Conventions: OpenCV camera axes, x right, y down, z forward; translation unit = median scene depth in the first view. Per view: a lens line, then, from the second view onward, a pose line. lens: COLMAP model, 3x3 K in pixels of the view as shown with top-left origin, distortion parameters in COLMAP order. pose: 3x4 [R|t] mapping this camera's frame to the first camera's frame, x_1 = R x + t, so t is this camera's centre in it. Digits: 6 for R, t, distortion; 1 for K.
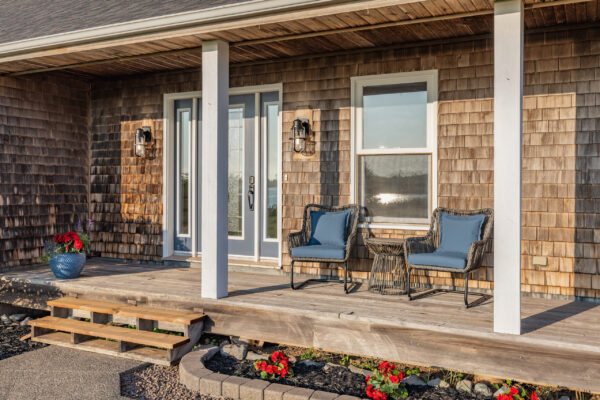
lens RADIAL K [[567.4, 0, 300.0], [0, 567.4, 200.0], [0, 0, 1]] dist [0.000769, 0.003303]
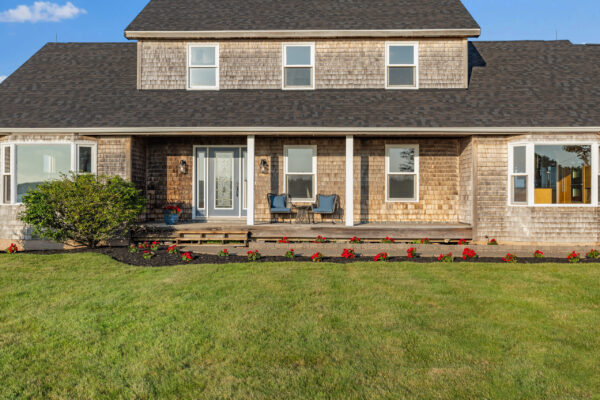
lens RADIAL K [[567.4, 0, 300.0], [0, 567.4, 200.0], [0, 0, 1]] dist [0.000769, 0.003303]
pose [[0.909666, -0.007346, 0.415275, -0.842680], [0.011662, 0.999901, -0.007858, 0.054410], [-0.415176, 0.011991, 0.909662, -1.283423]]
